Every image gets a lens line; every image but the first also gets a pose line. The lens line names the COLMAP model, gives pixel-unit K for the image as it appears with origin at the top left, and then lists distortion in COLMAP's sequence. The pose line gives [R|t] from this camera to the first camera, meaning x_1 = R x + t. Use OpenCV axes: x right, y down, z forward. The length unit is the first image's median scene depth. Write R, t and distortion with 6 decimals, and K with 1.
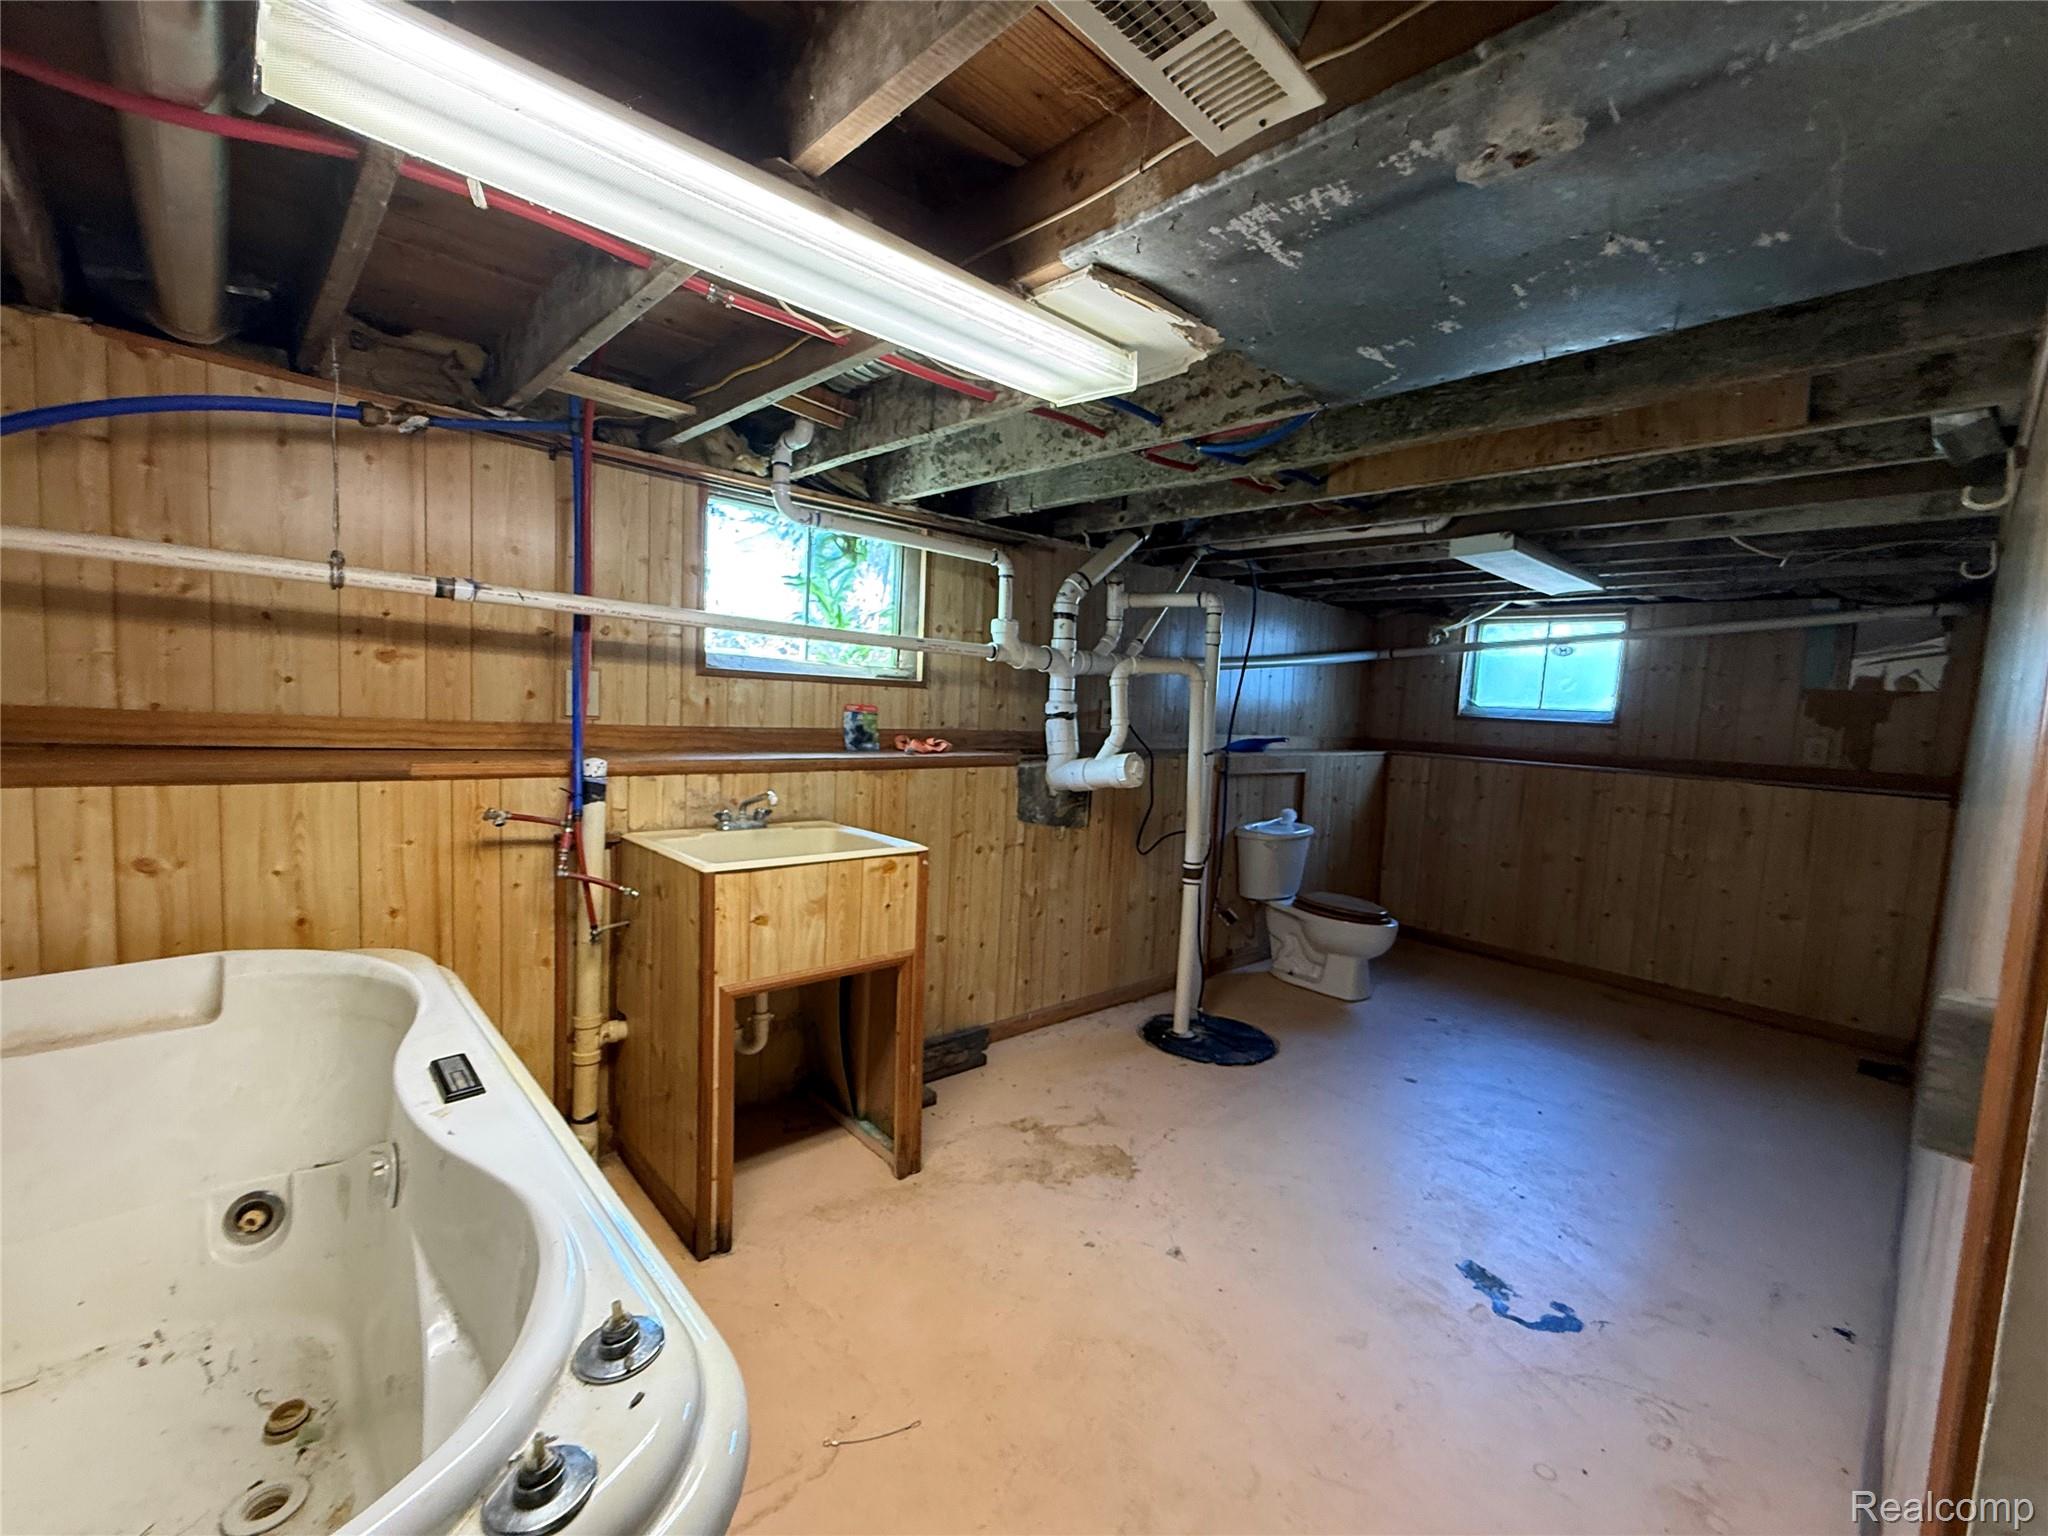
lens RADIAL K [[863.0, 0, 1028.9], [0, 863.0, 770.8], [0, 0, 1]] dist [-0.002041, 0.000323]
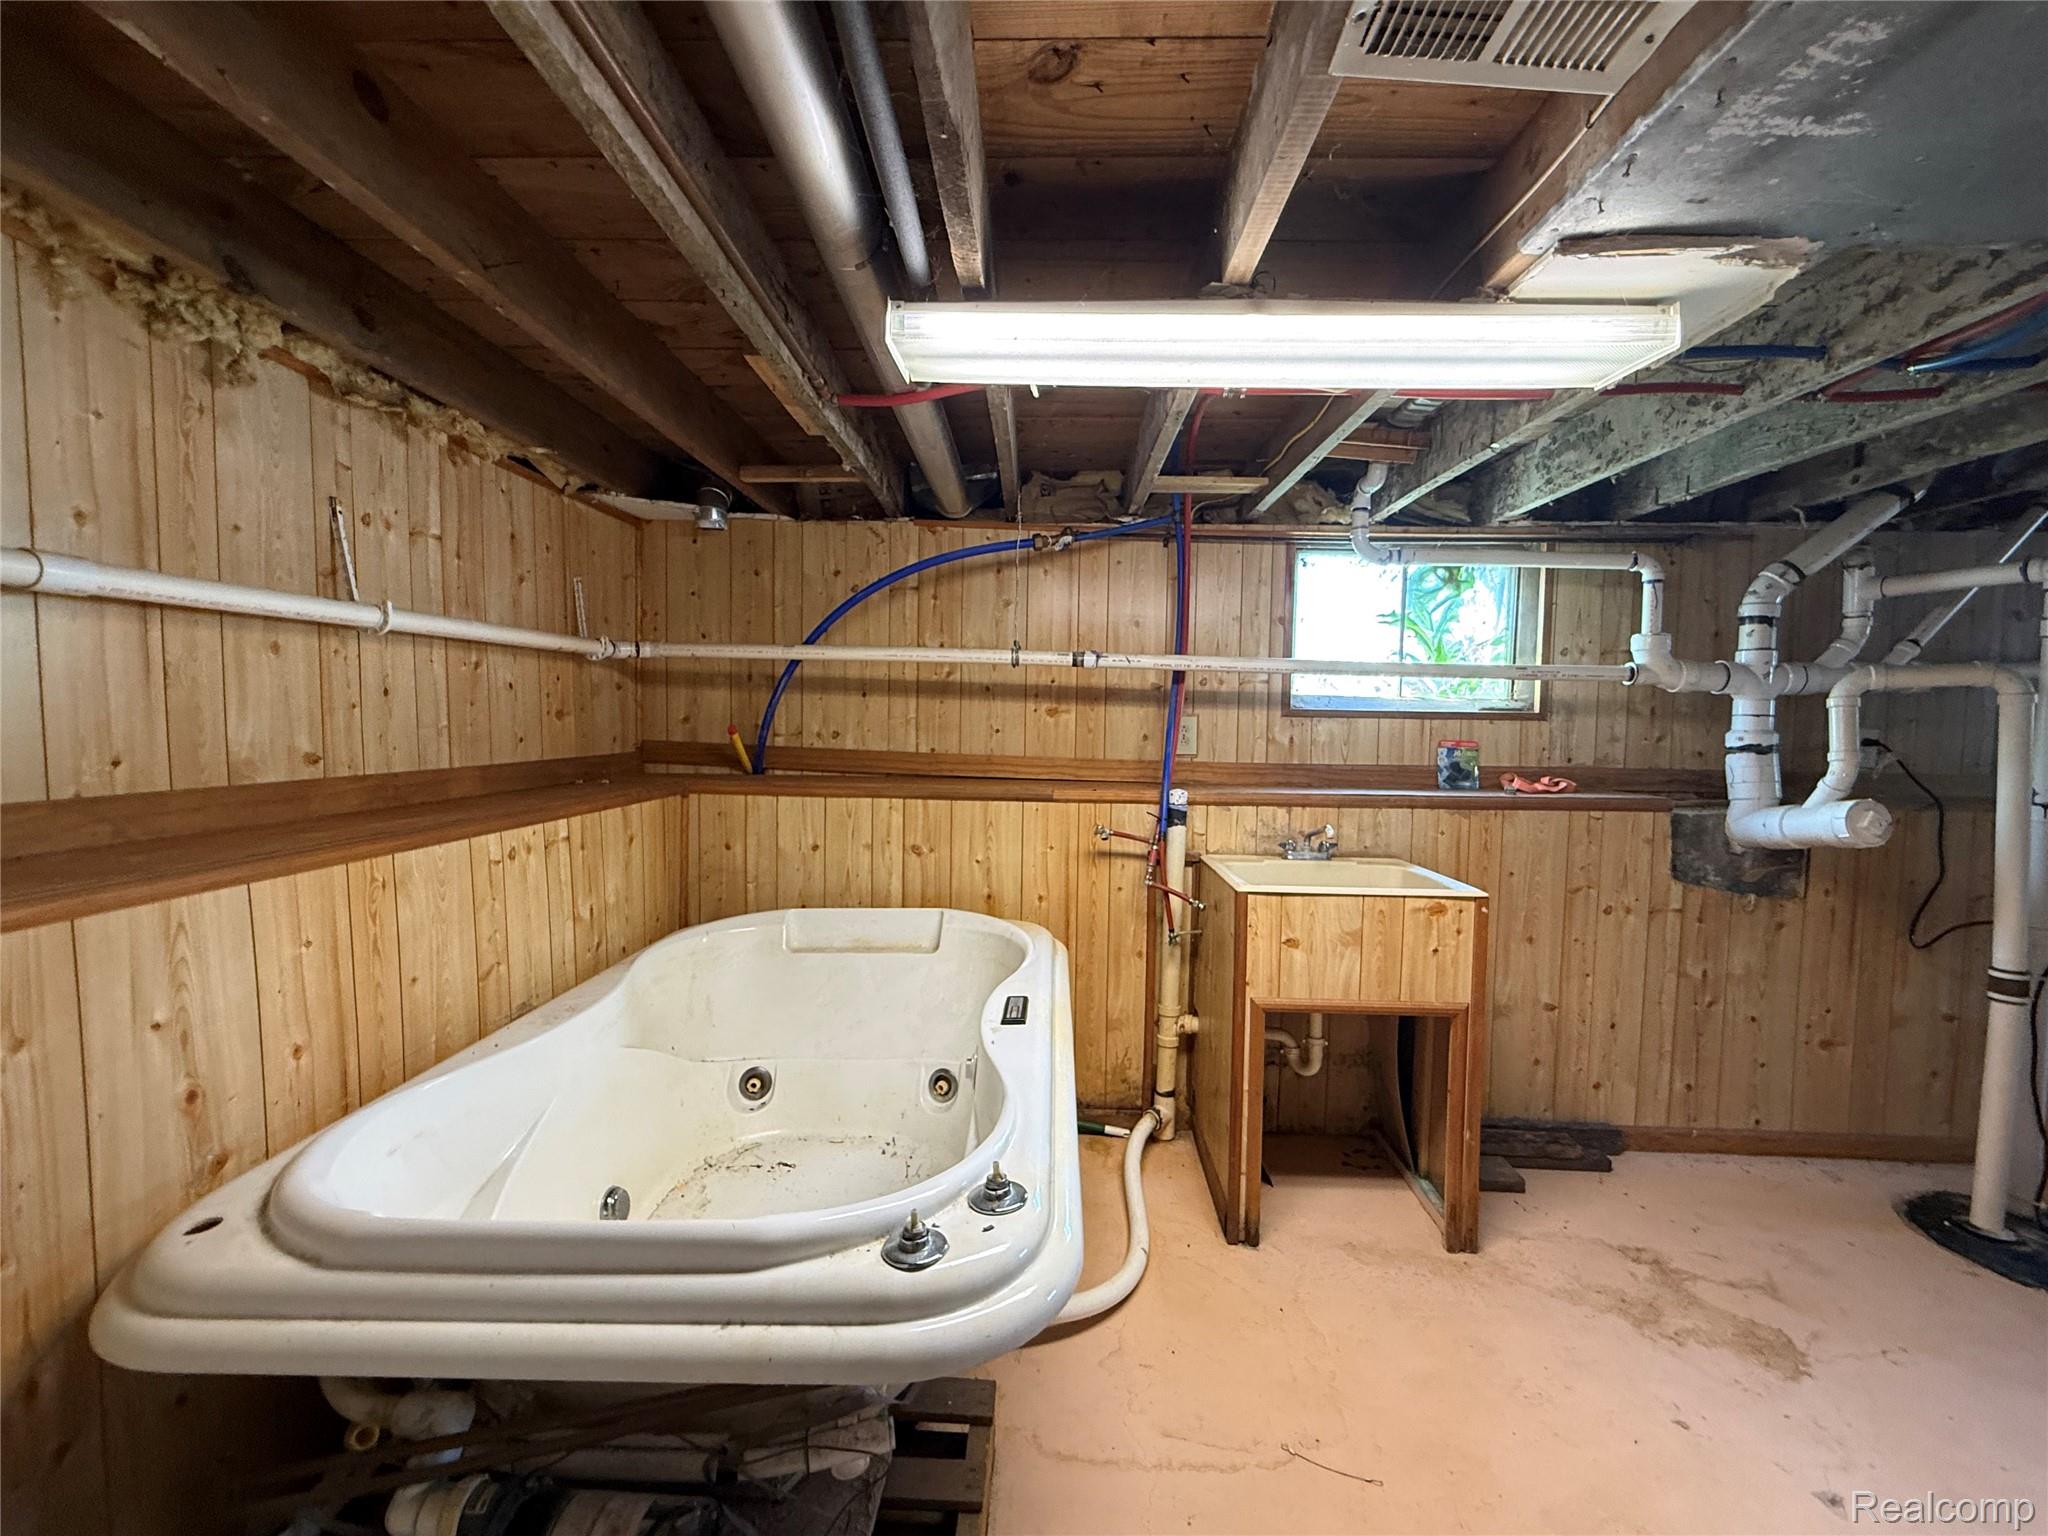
lens RADIAL K [[863.0, 0, 1023.5], [0, 863.0, 772.4], [0, 0, 1]] dist [-0.002041, 0.000323]
pose [[0.707960, 0.004405, -0.706239, 0.185084], [-0.037750, 0.998787, -0.031612, 0.007757], [0.705243, 0.049041, 0.707268, 0.000912]]
